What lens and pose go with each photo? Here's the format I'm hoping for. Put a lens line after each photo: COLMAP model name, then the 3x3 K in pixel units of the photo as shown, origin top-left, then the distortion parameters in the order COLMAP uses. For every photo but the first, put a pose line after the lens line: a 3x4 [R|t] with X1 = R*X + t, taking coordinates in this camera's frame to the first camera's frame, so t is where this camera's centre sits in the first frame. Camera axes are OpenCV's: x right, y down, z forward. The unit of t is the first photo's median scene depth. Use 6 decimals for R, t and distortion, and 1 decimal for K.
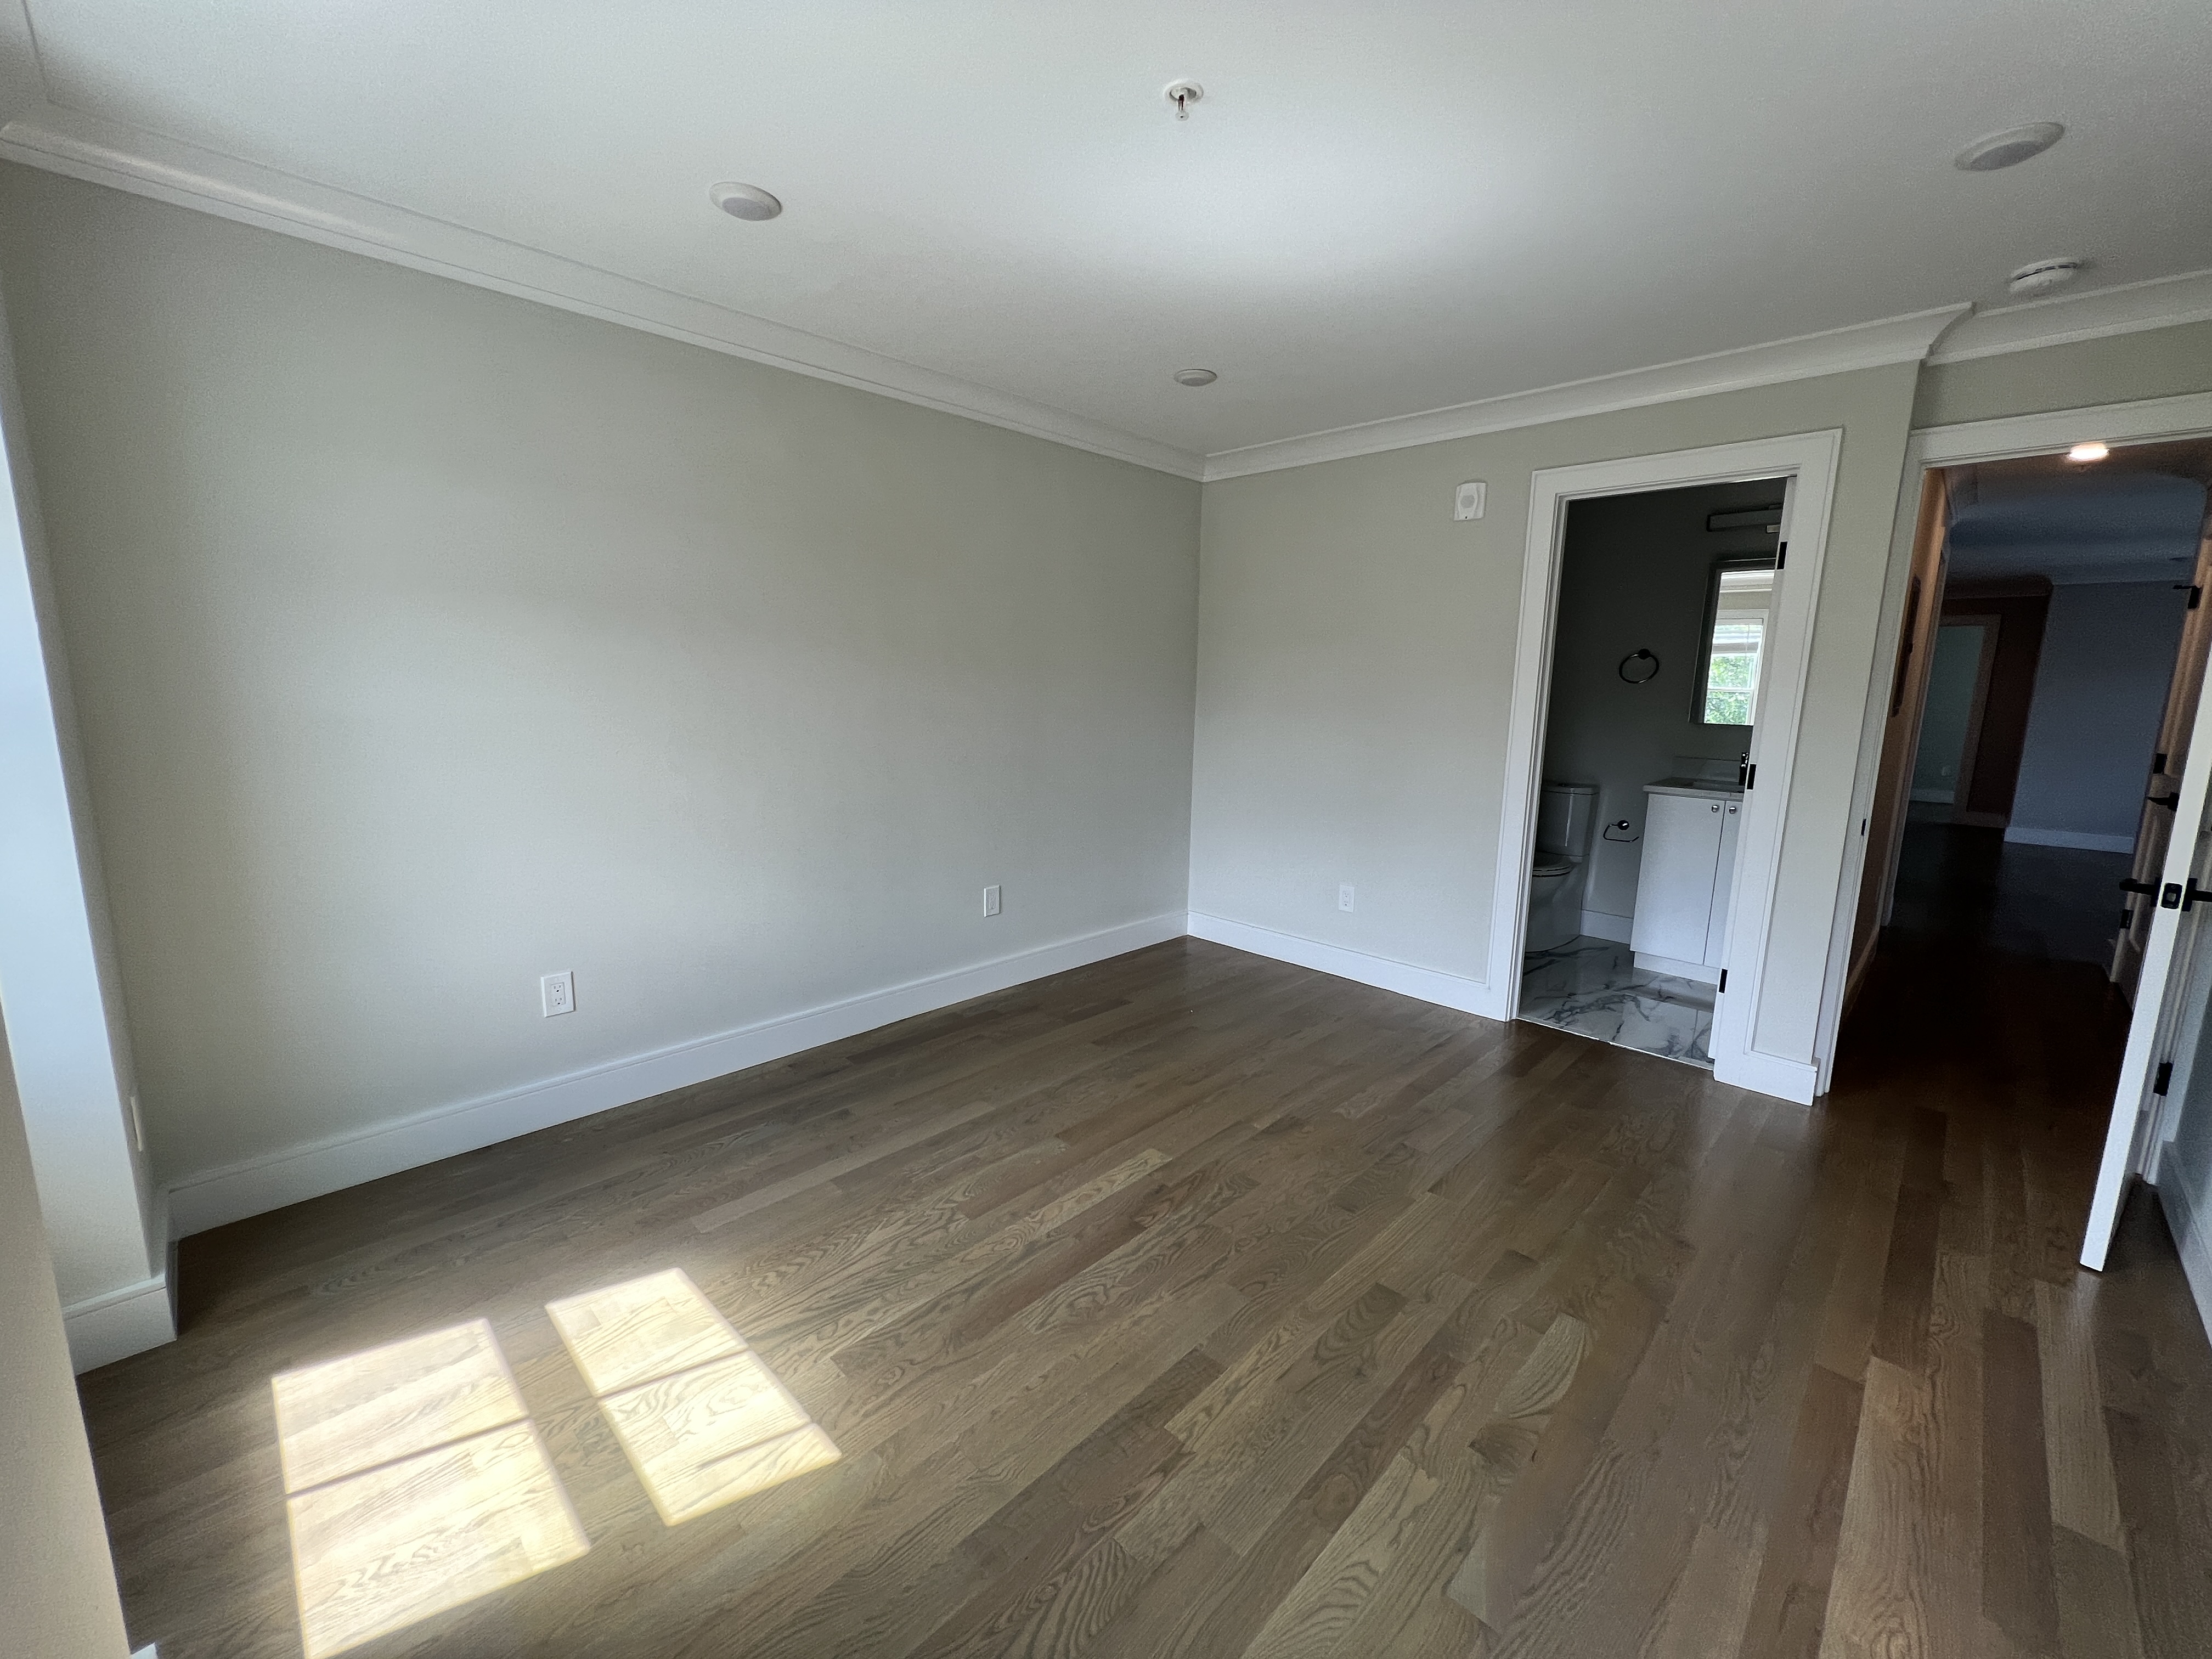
lens RADIAL K [[884.2, 0, 1101.5], [0, 884.2, 823.5], [0, 0, 1]] dist [-0.001781, -0.000002]
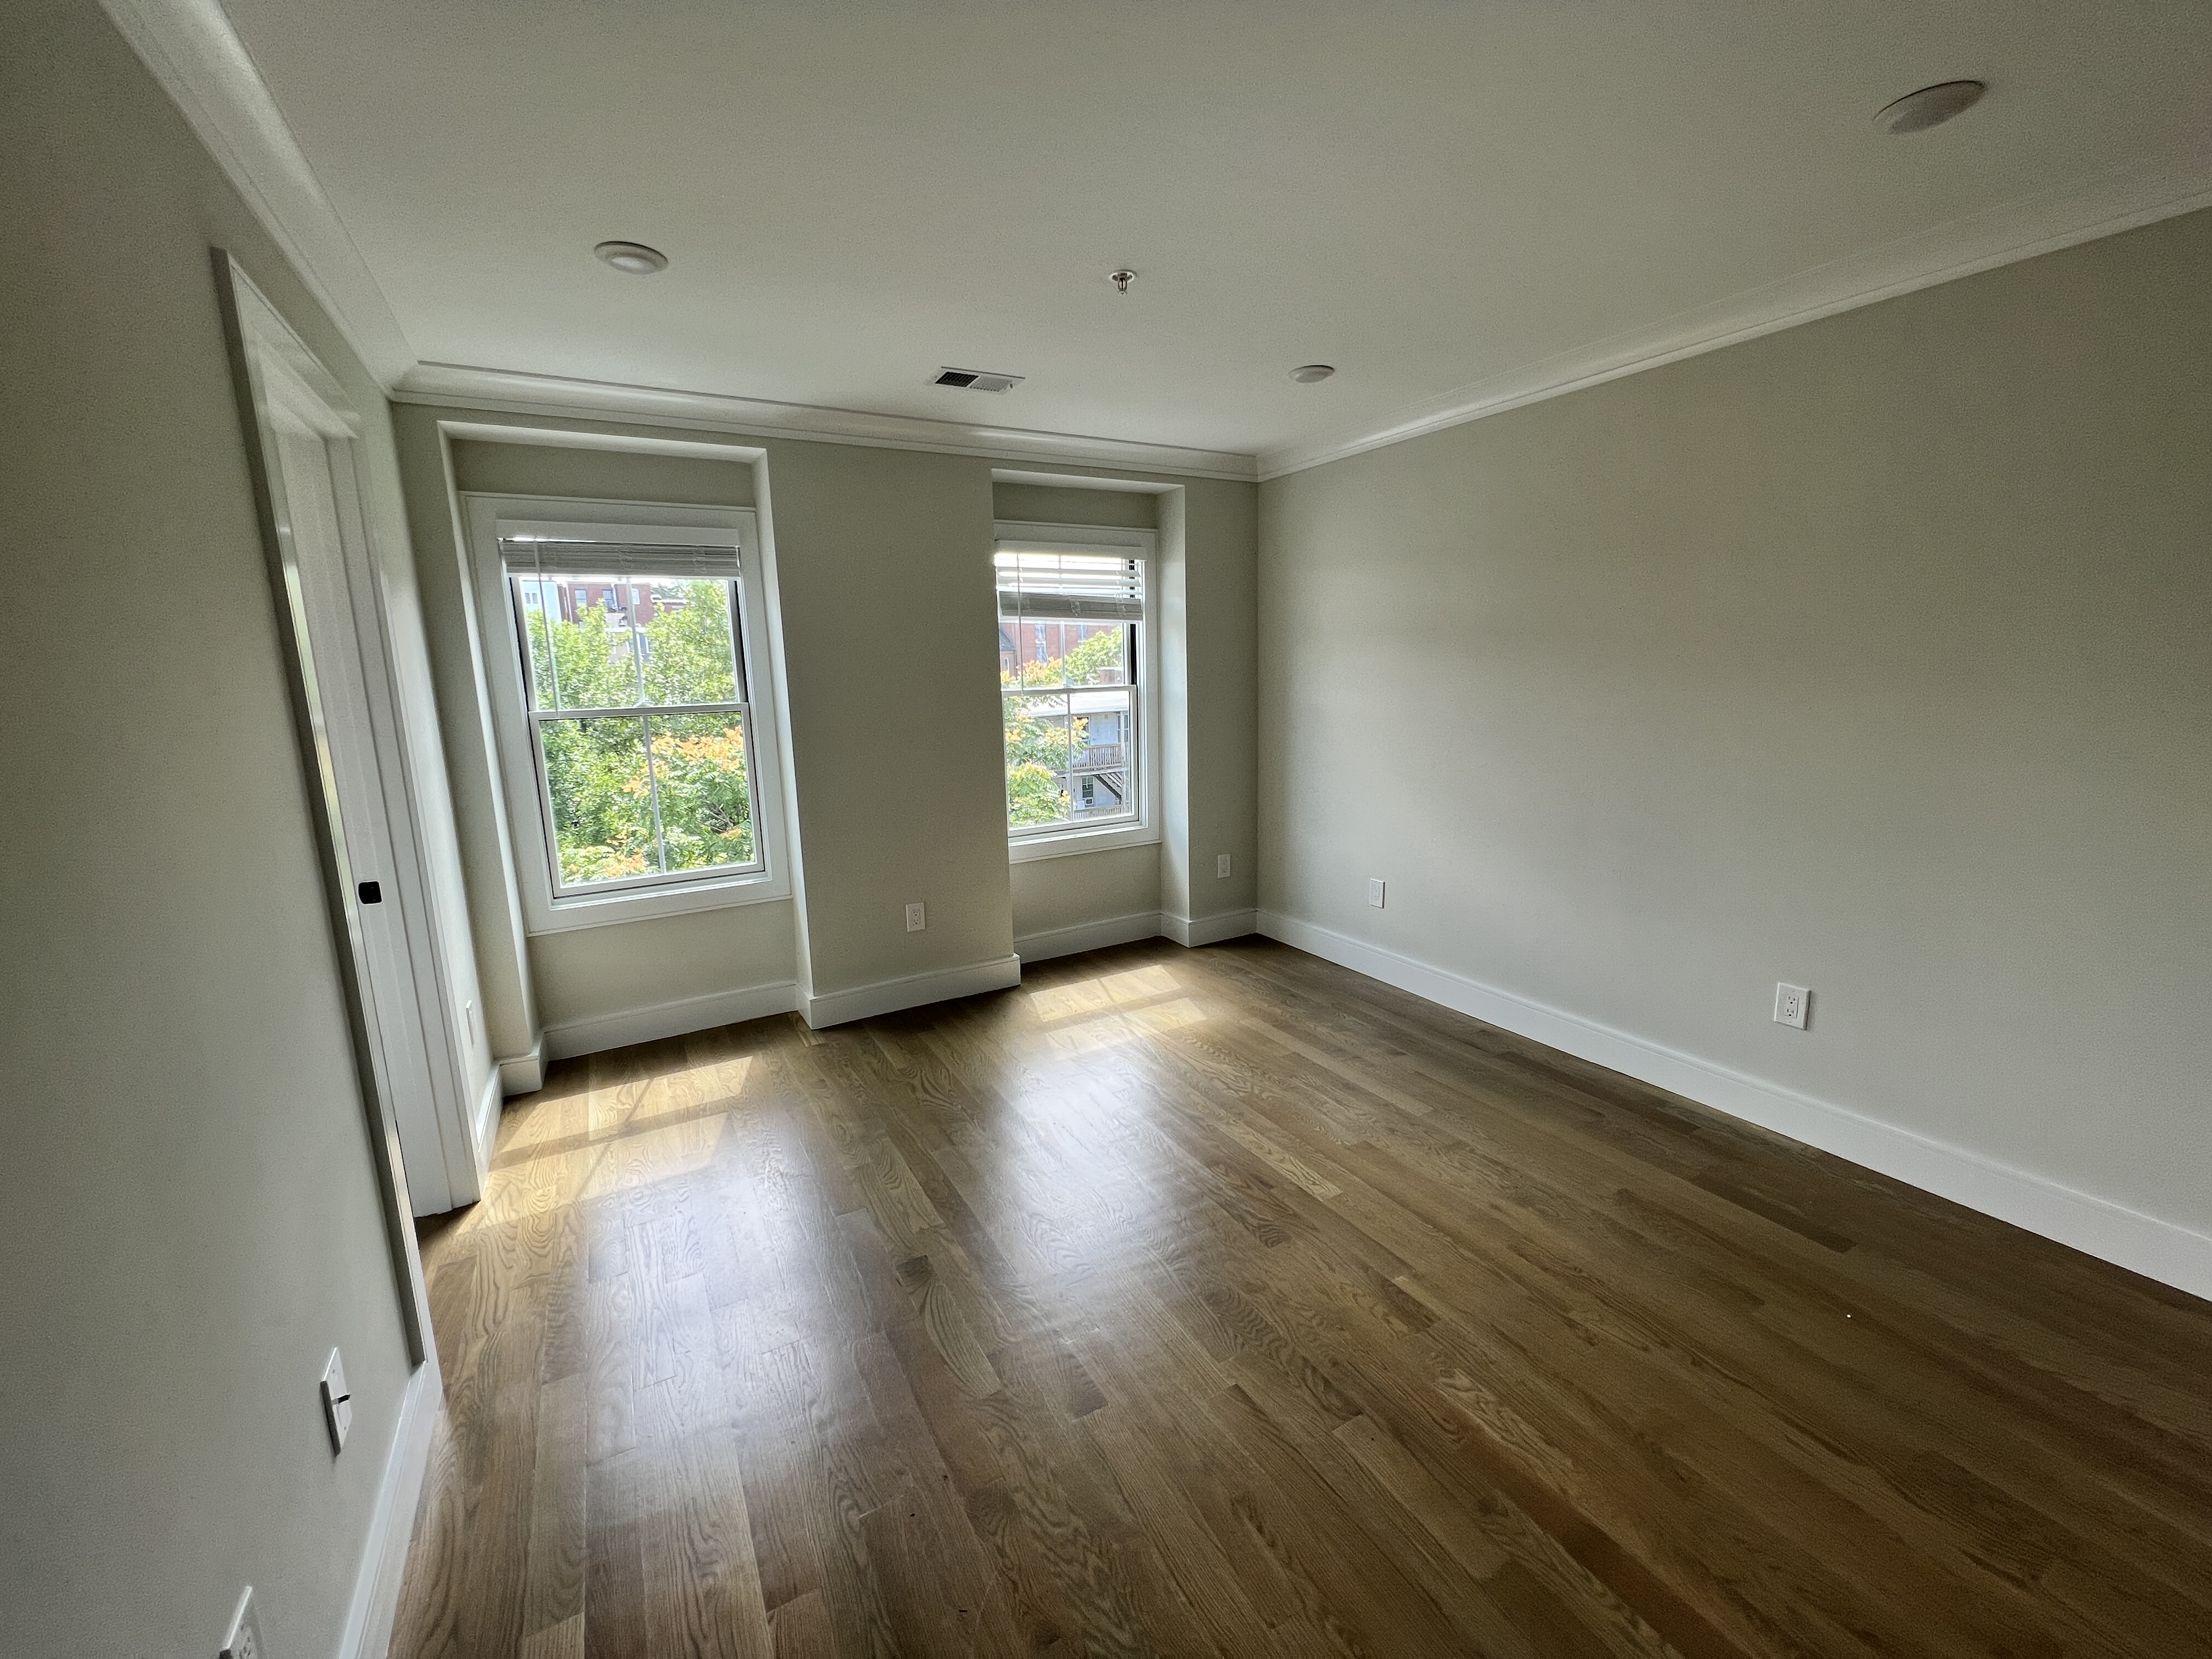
lens RADIAL K [[884.2, 0, 1101.5], [0, 884.2, 823.5], [0, 0, 1]] dist [-0.001781, -0.000002]
pose [[-0.269001, 0.160883, -0.949608, 0.928542], [-0.140011, 0.968945, 0.203821, -0.164601], [0.952909, 0.187783, -0.238122, 0.876697]]
